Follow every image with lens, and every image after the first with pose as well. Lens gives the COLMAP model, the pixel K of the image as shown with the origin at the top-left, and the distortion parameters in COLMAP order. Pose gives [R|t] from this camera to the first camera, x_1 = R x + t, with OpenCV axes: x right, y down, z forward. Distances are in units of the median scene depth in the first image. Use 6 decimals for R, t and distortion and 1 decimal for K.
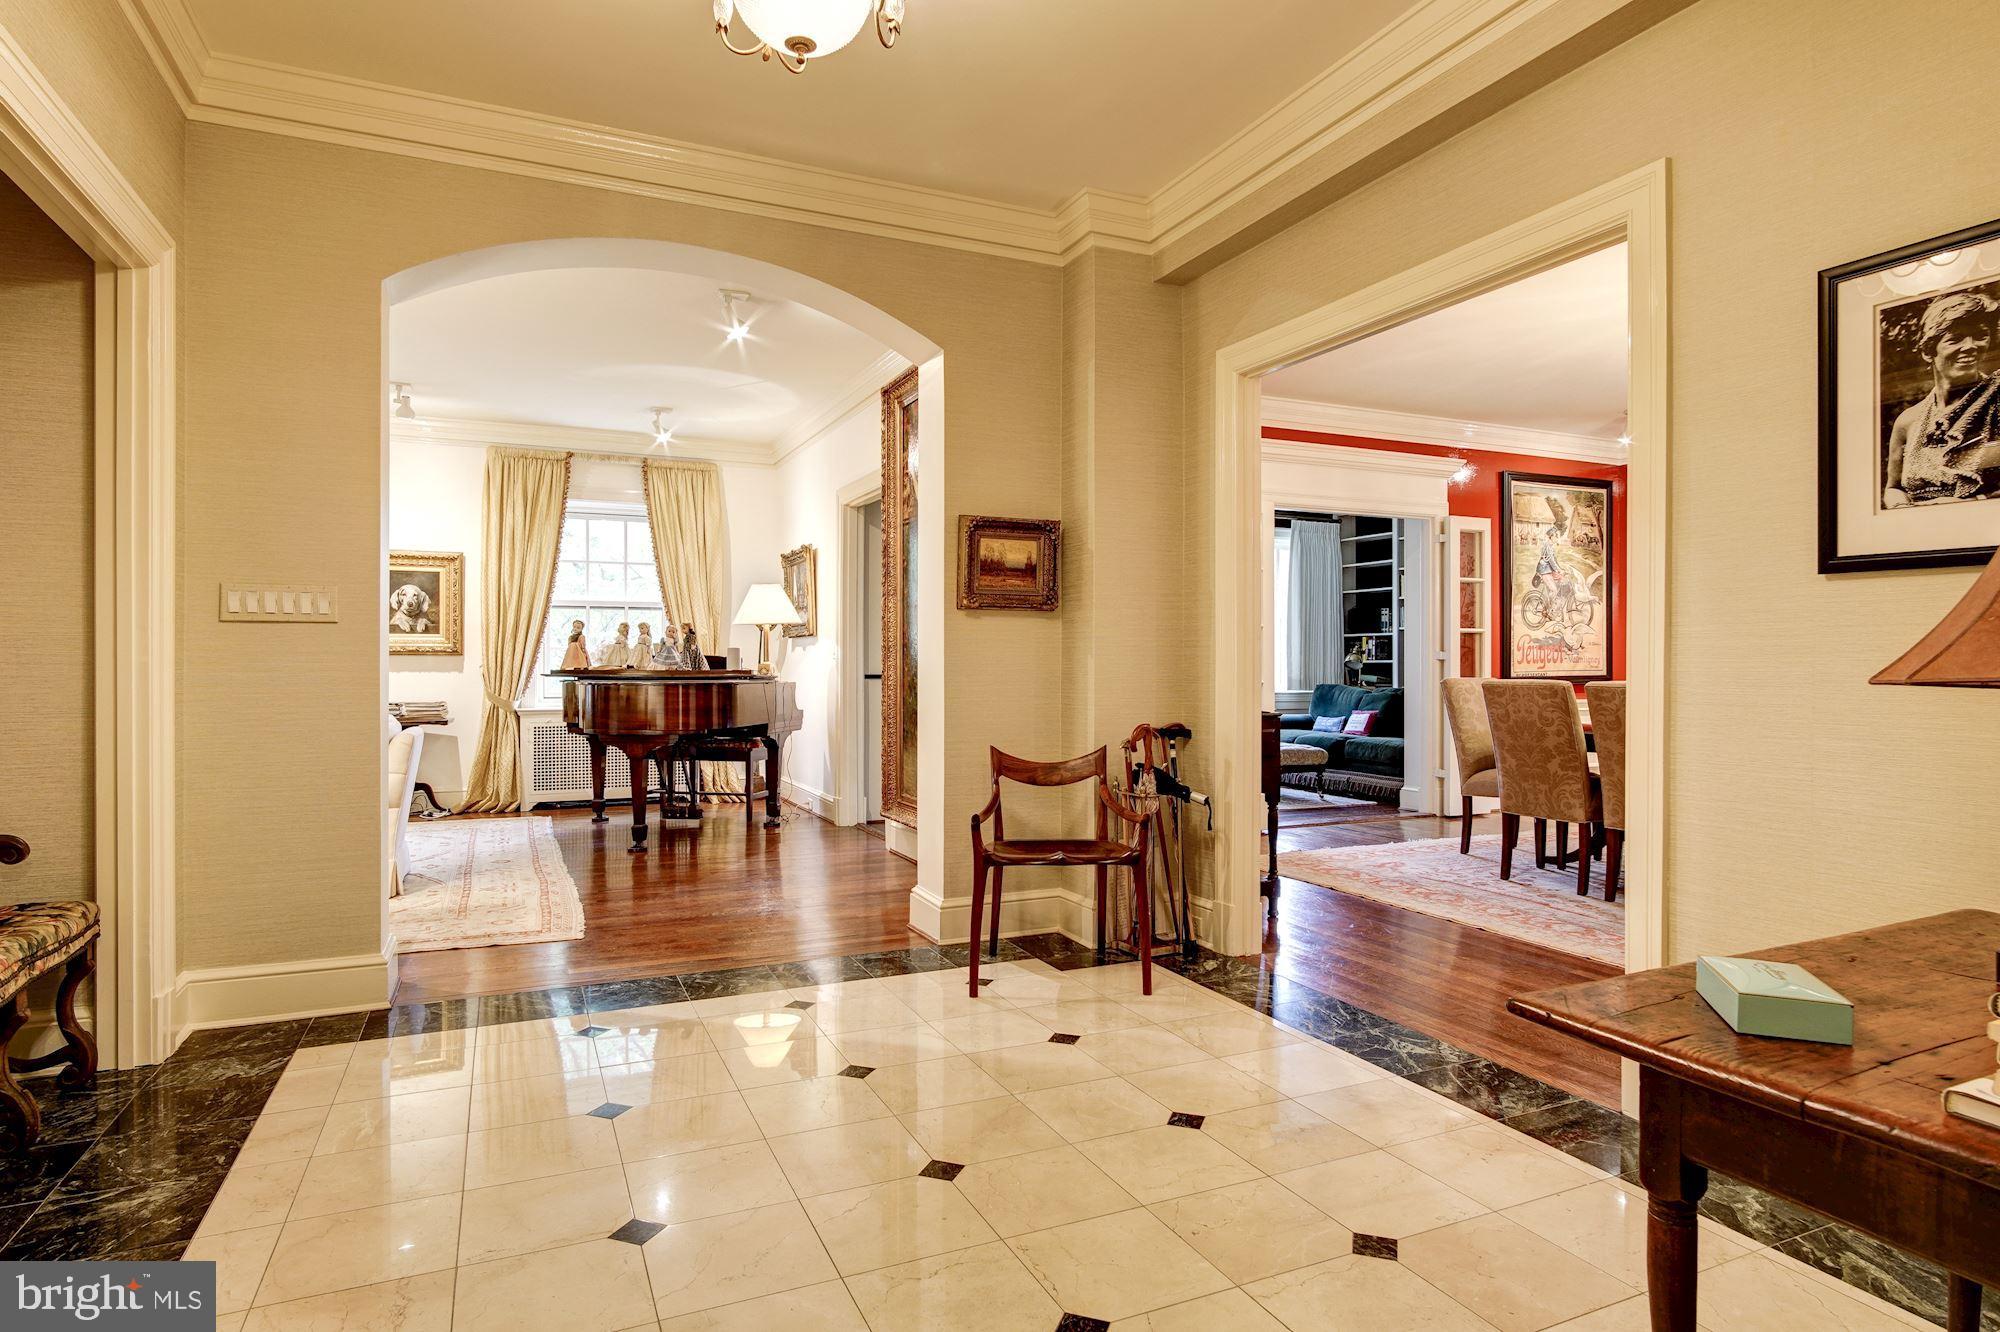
lens RADIAL K [[1087.8, 0, 1000.0], [0, 1087.8, 666.0], [0, 0, 1]] dist [-0.014822, 0.001066]
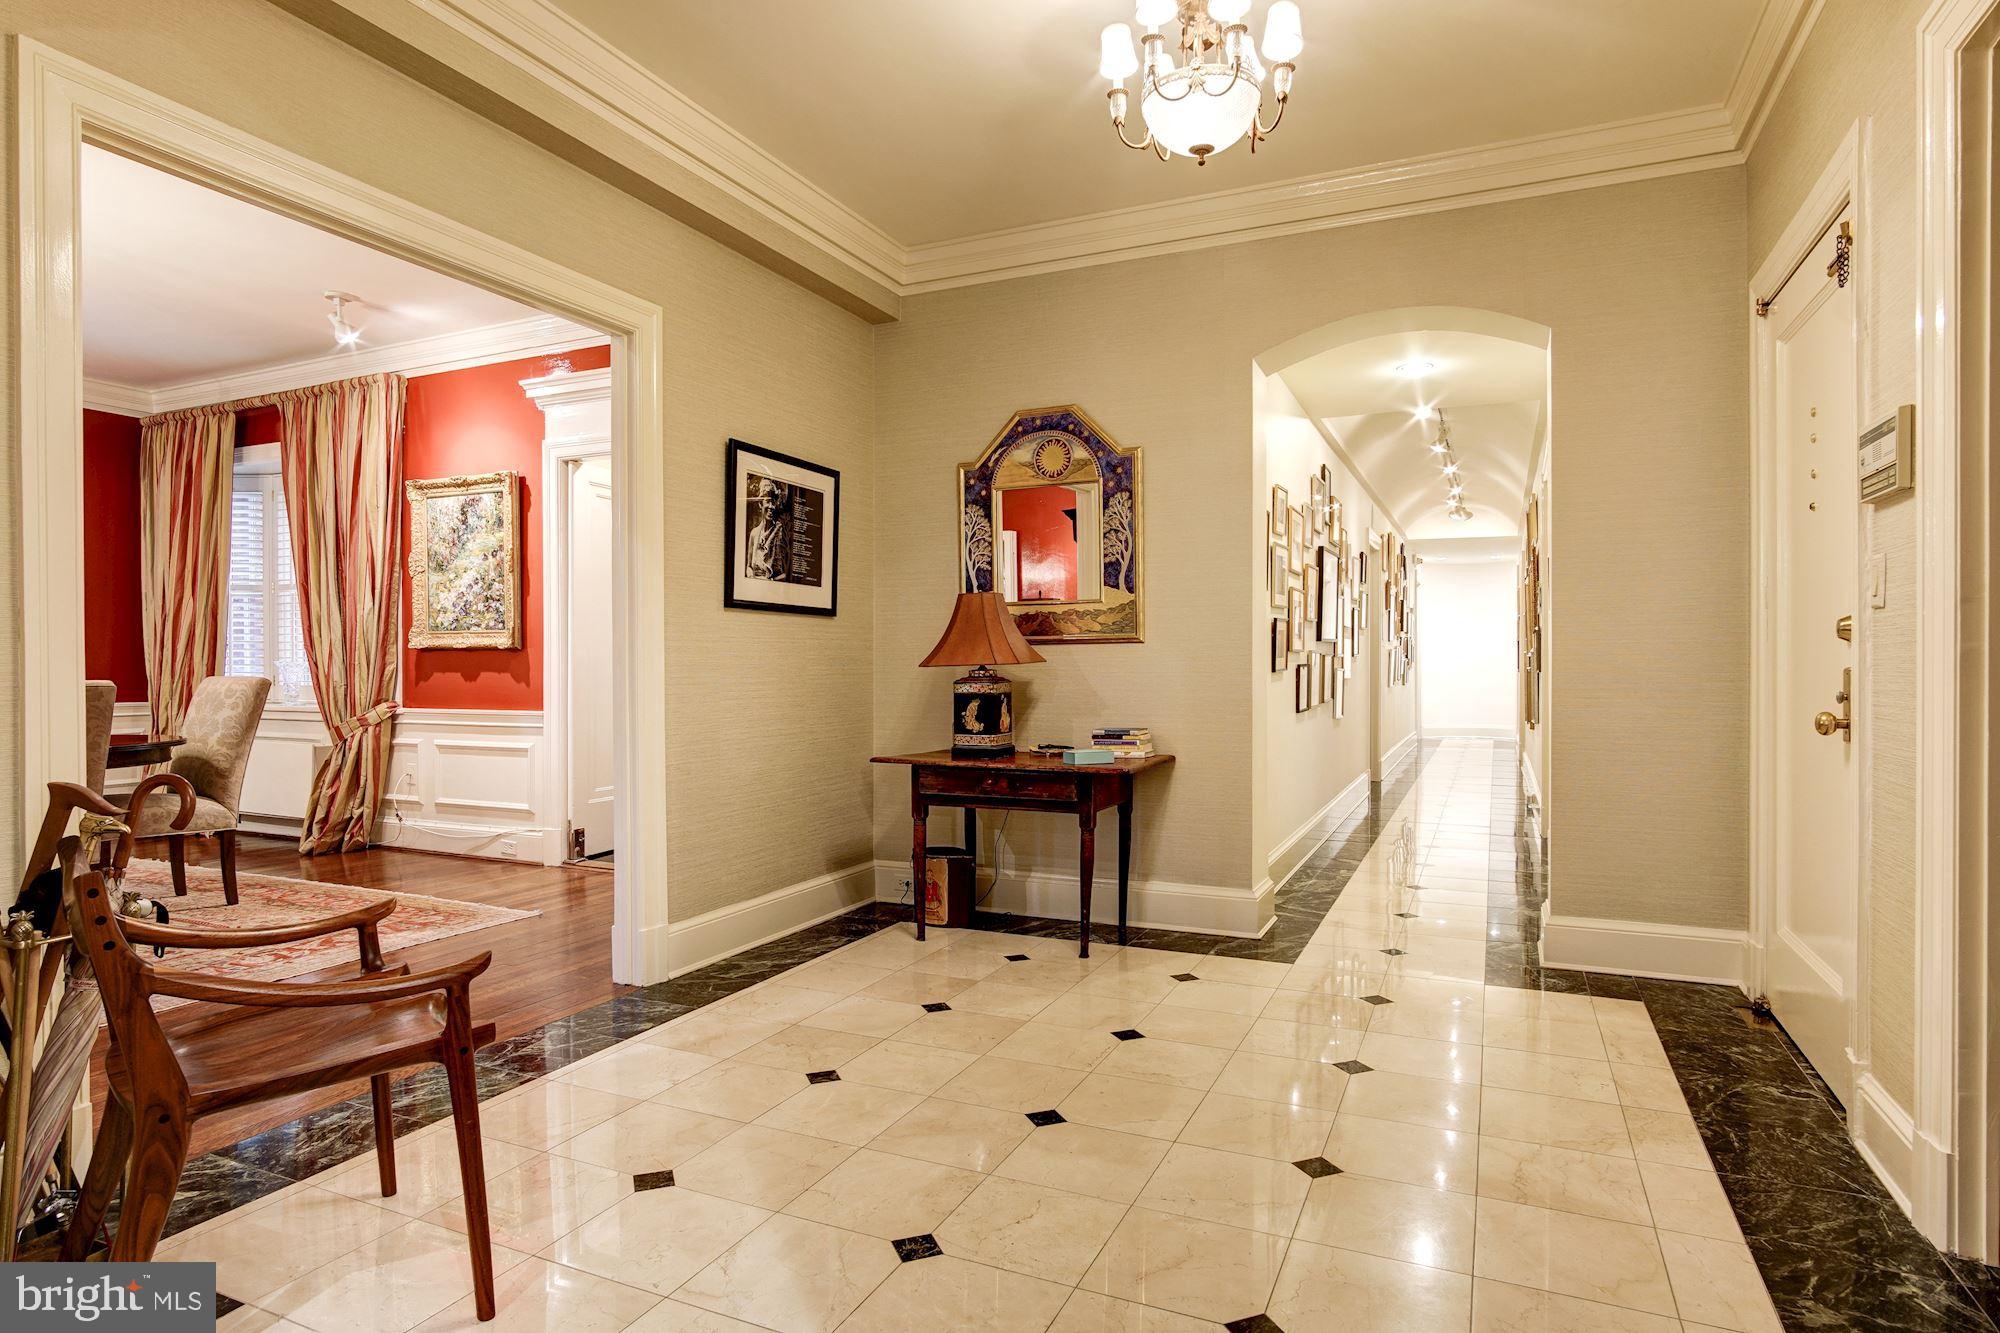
lens RADIAL K [[1087.8, 0, 1000.0], [0, 1087.8, 666.5], [0, 0, 1]] dist [-0.014822, 0.001066]
pose [[-0.650145, -0.004913, 0.759794, -0.958460], [0.004174, 0.999941, 0.010038, -0.004750], [-0.759799, 0.009698, -0.650086, 1.953718]]
